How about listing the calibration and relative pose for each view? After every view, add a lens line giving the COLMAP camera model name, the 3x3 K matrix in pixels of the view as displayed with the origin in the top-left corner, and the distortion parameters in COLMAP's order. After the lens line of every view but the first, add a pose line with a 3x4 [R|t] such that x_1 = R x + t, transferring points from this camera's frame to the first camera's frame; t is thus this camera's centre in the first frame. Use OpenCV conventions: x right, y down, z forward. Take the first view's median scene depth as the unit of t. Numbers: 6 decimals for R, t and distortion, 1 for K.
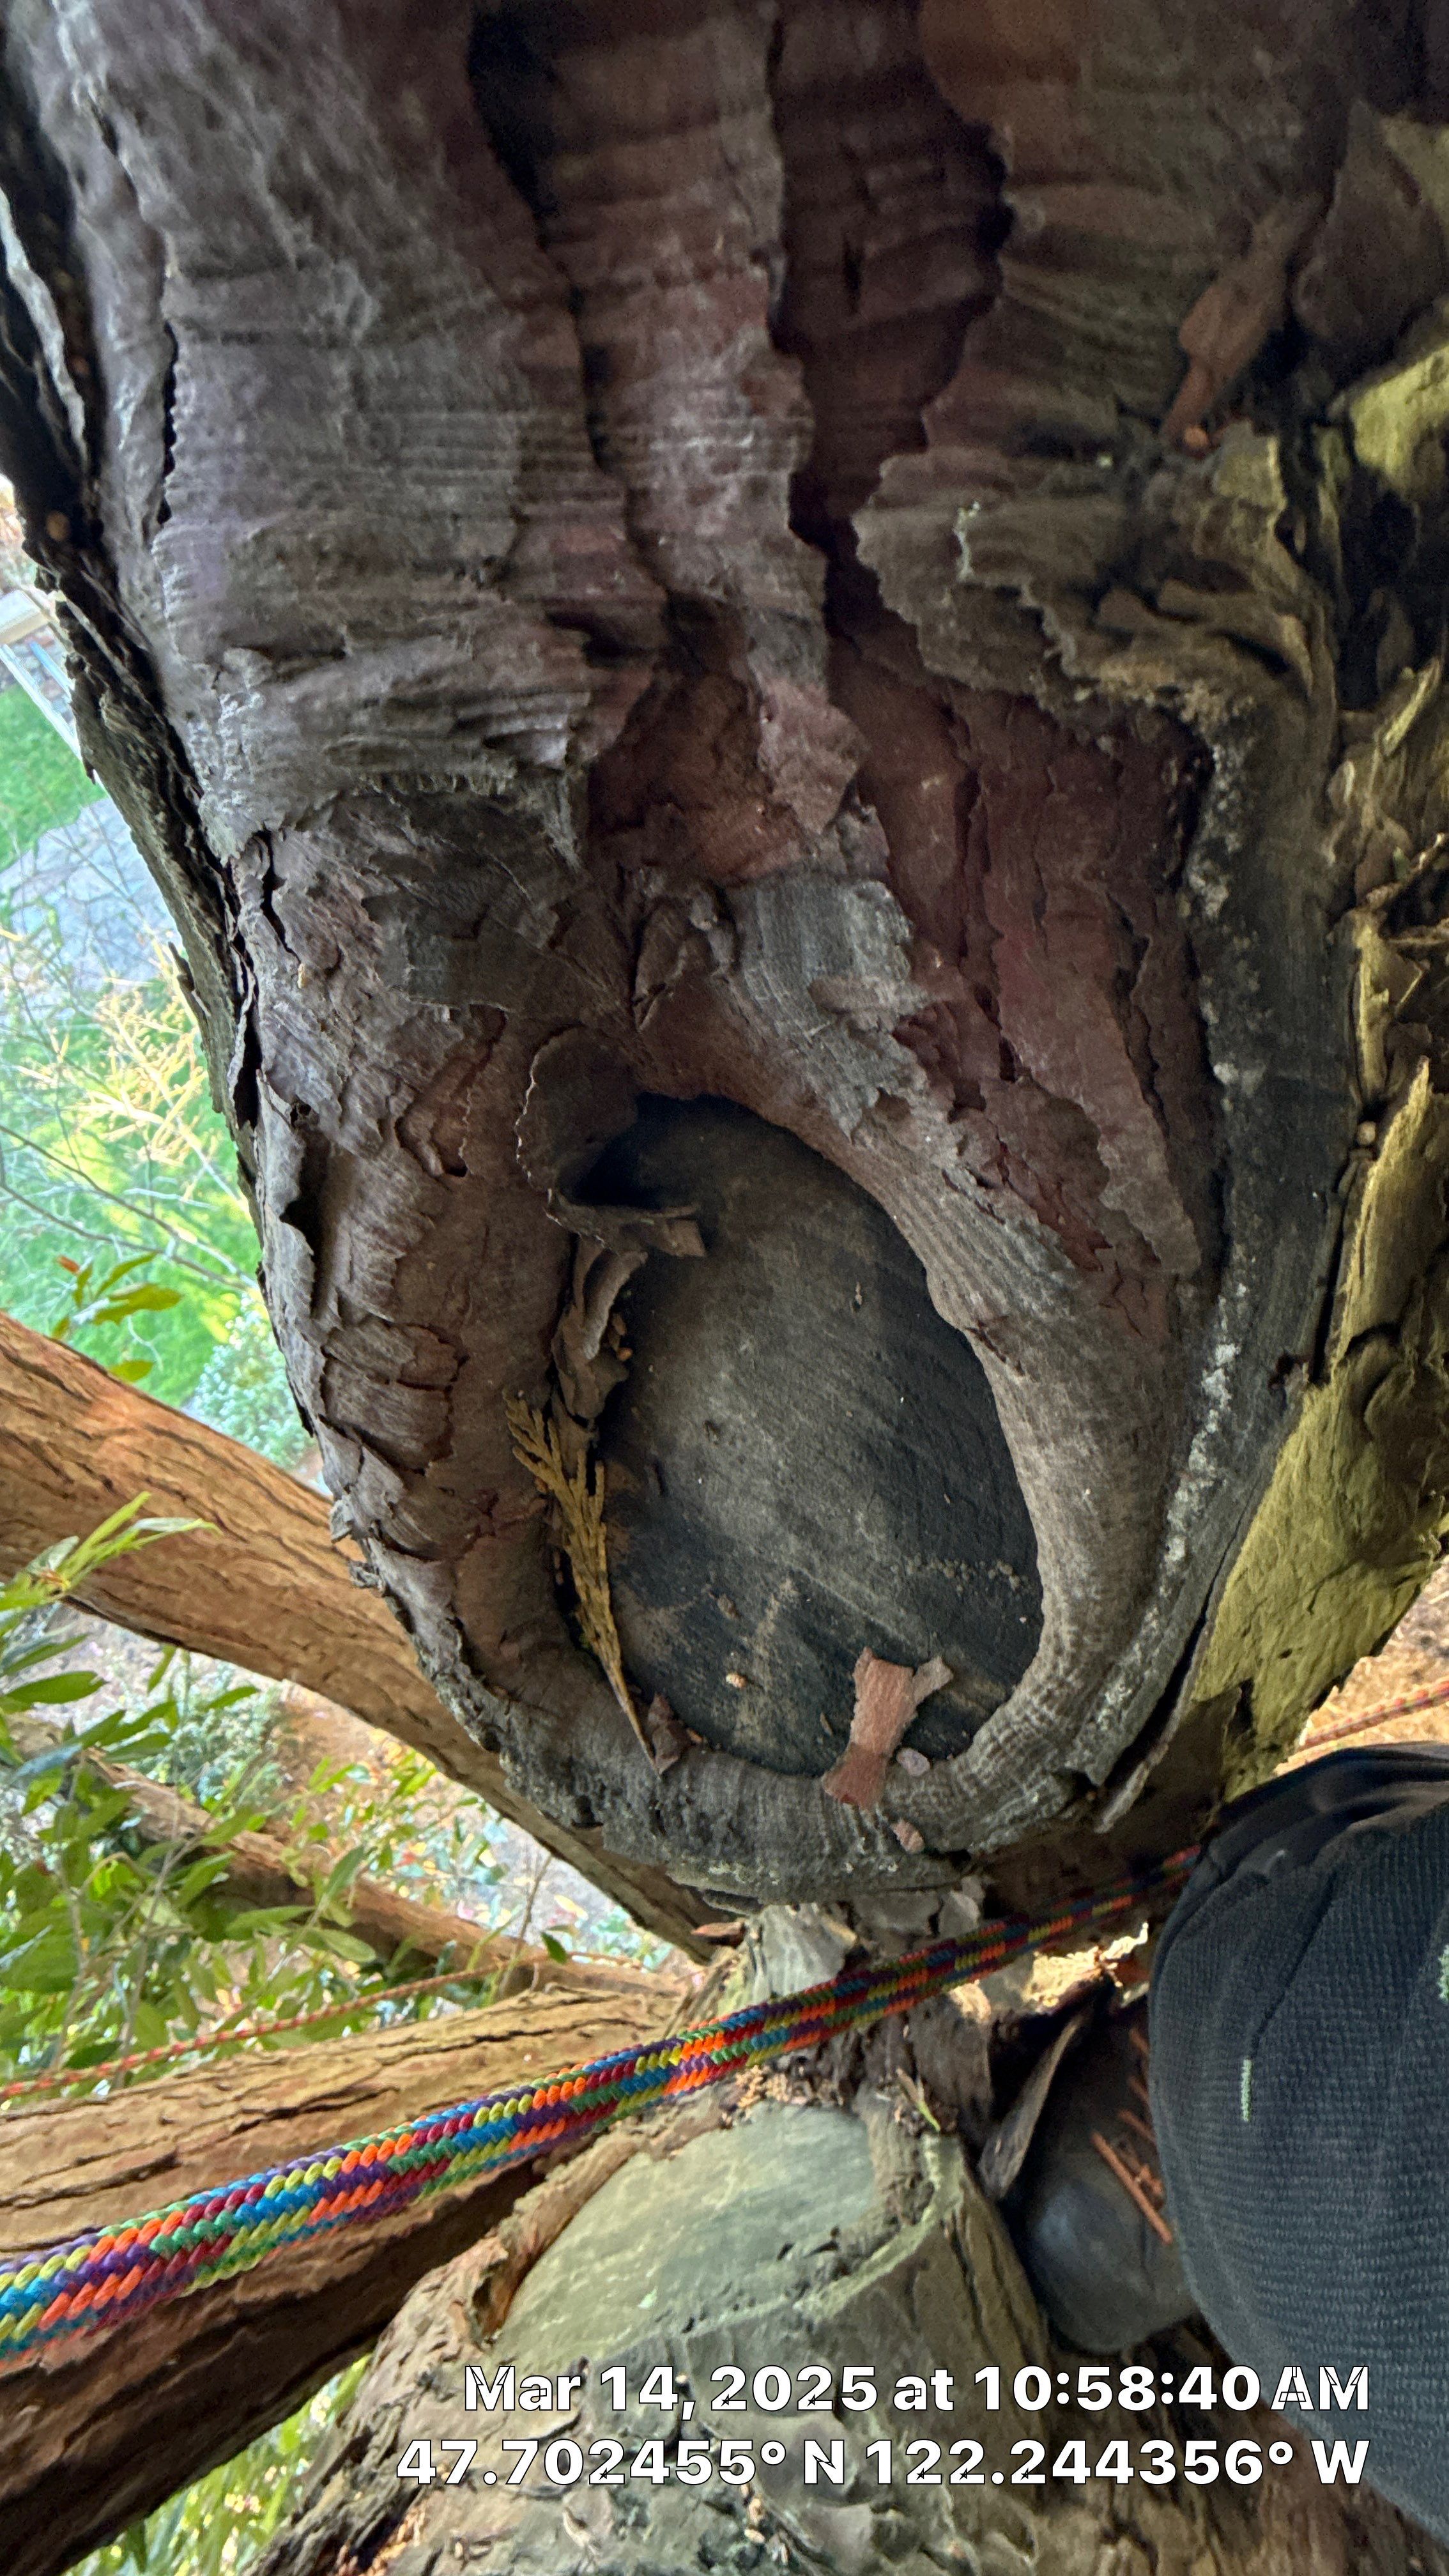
lens RADIAL K [[1030.0, 0, 724.5], [0, 1030.0, 1288.0], [0, 0, 1]] dist [0.001641, -0.000020]
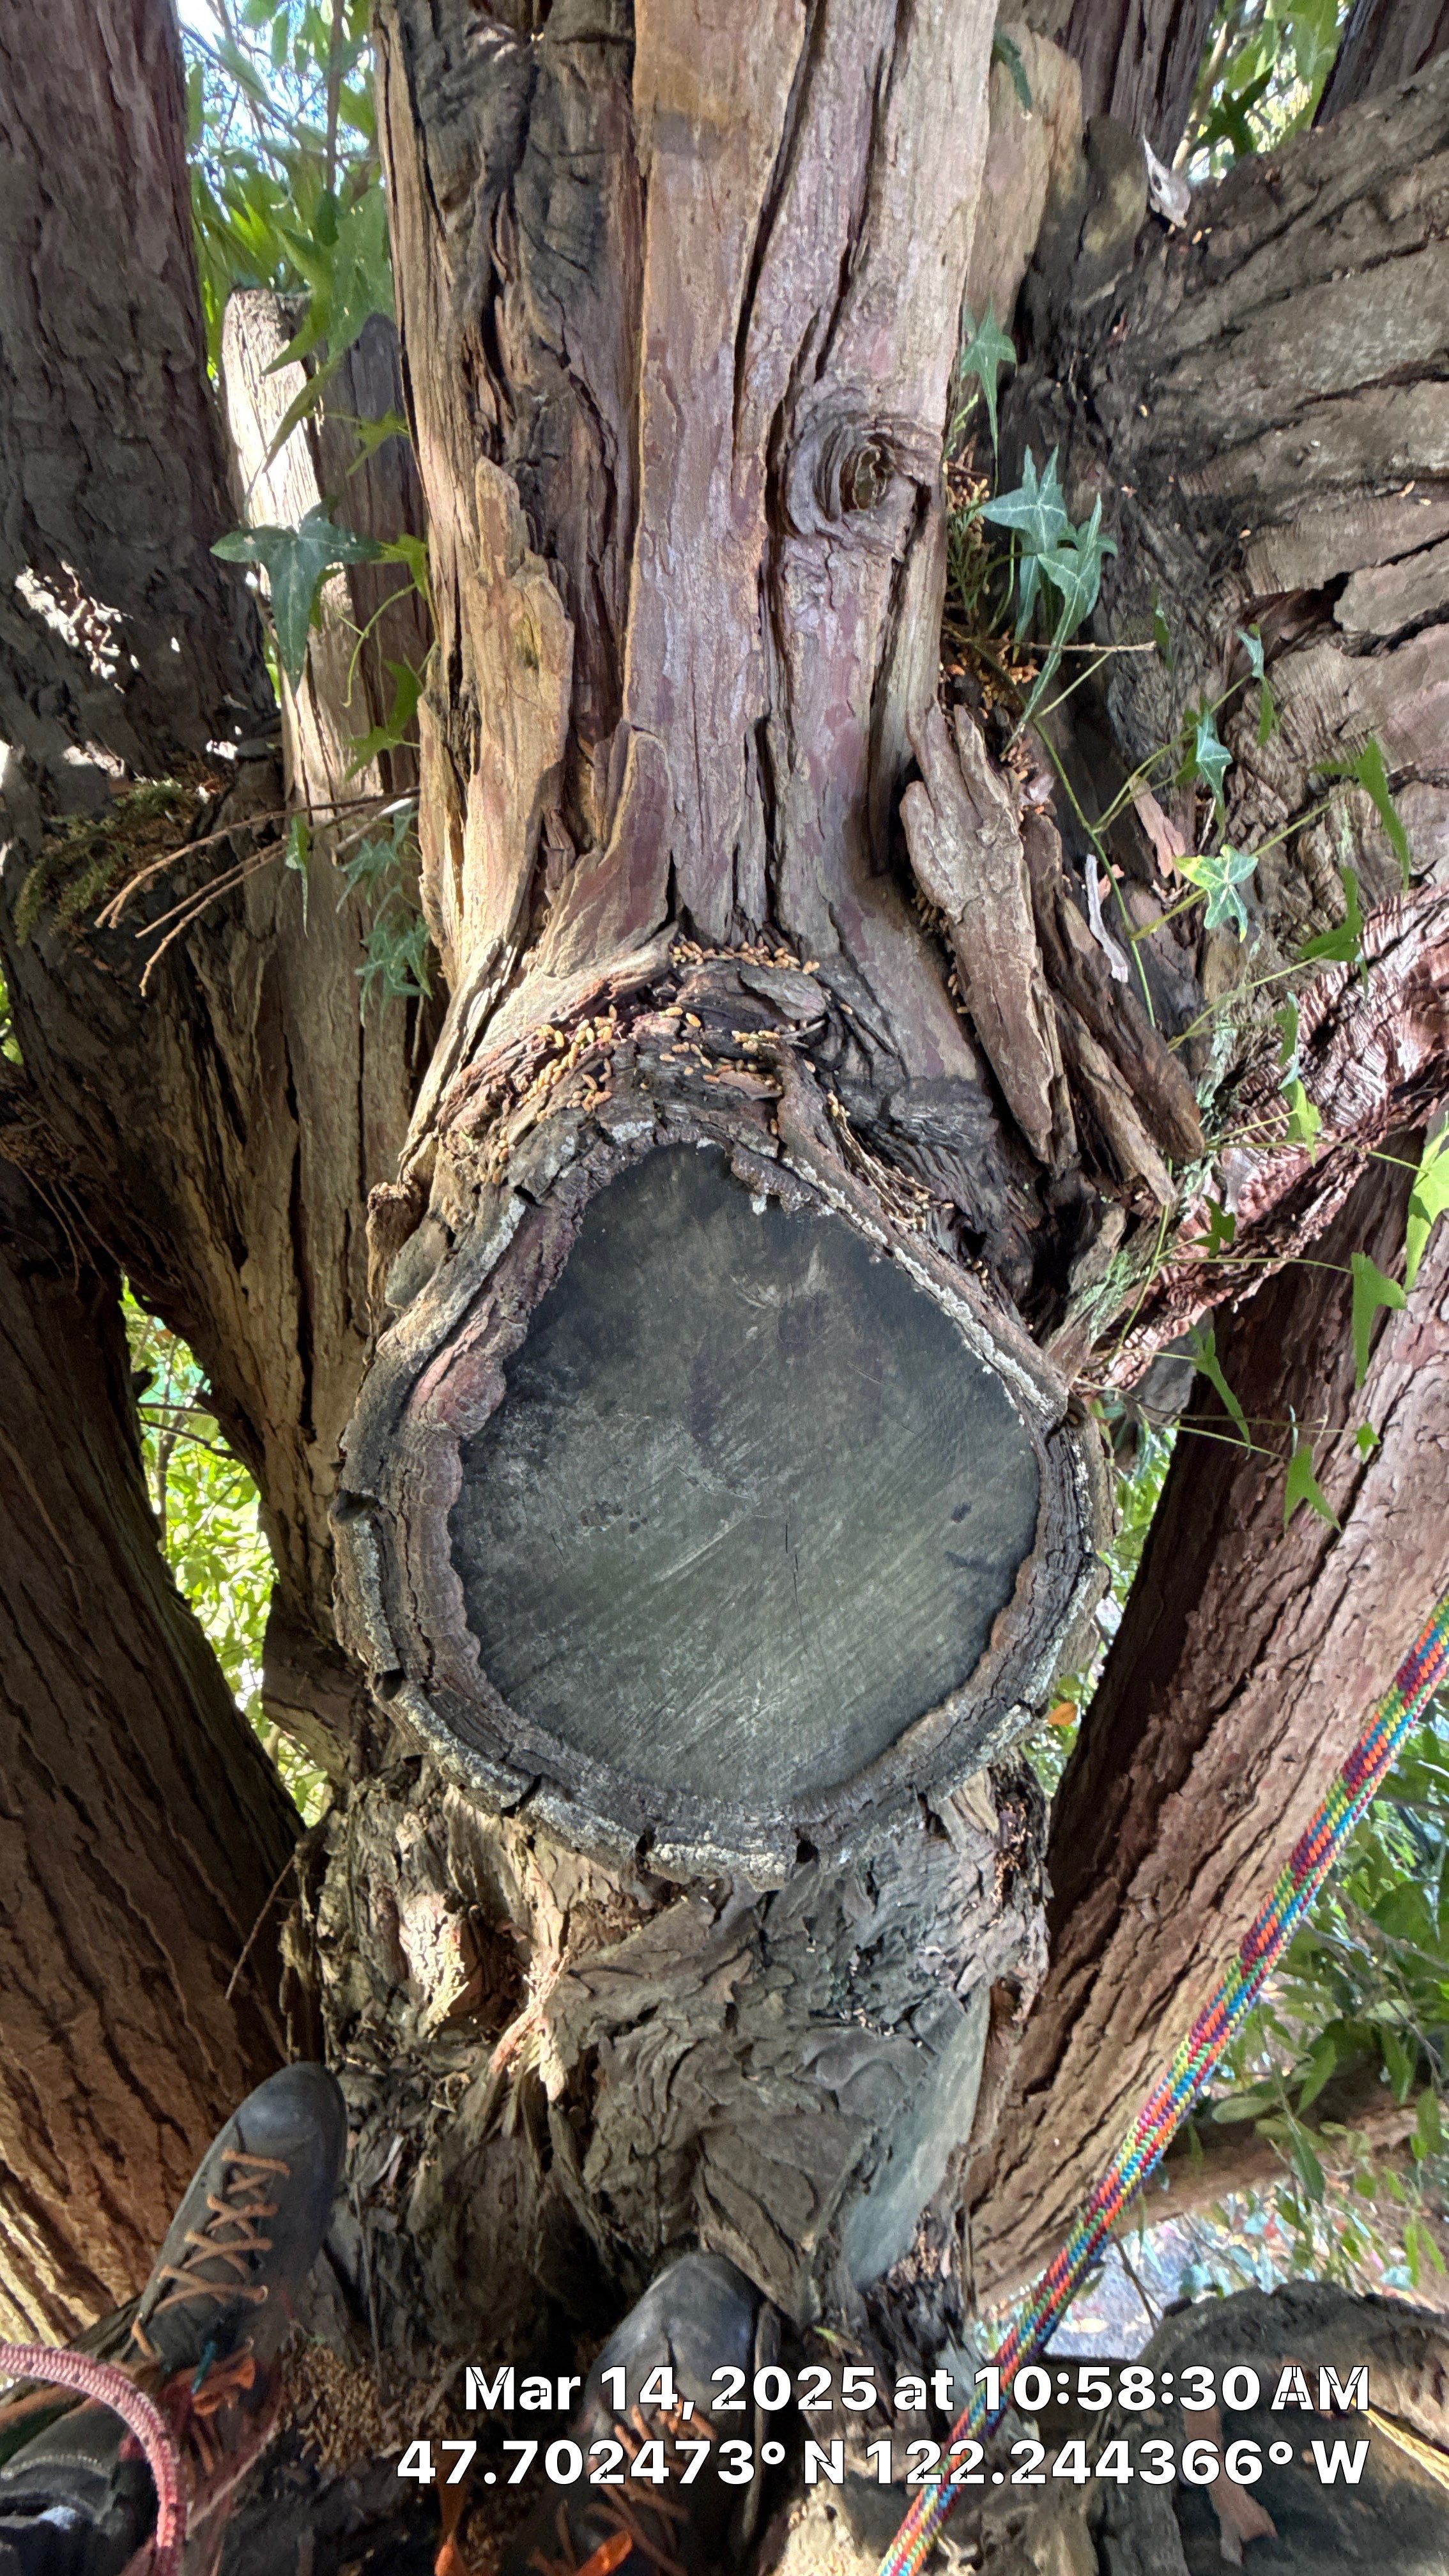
lens RADIAL K [[1030.0, 0, 724.5], [0, 1030.0, 1288.0], [0, 0, 1]] dist [0.001641, -0.000020]
pose [[-0.843826, 0.421435, -0.332189, 0.112625], [-0.385281, -0.044918, 0.921705, -0.123506], [0.373518, 0.905745, 0.200274, -0.234204]]
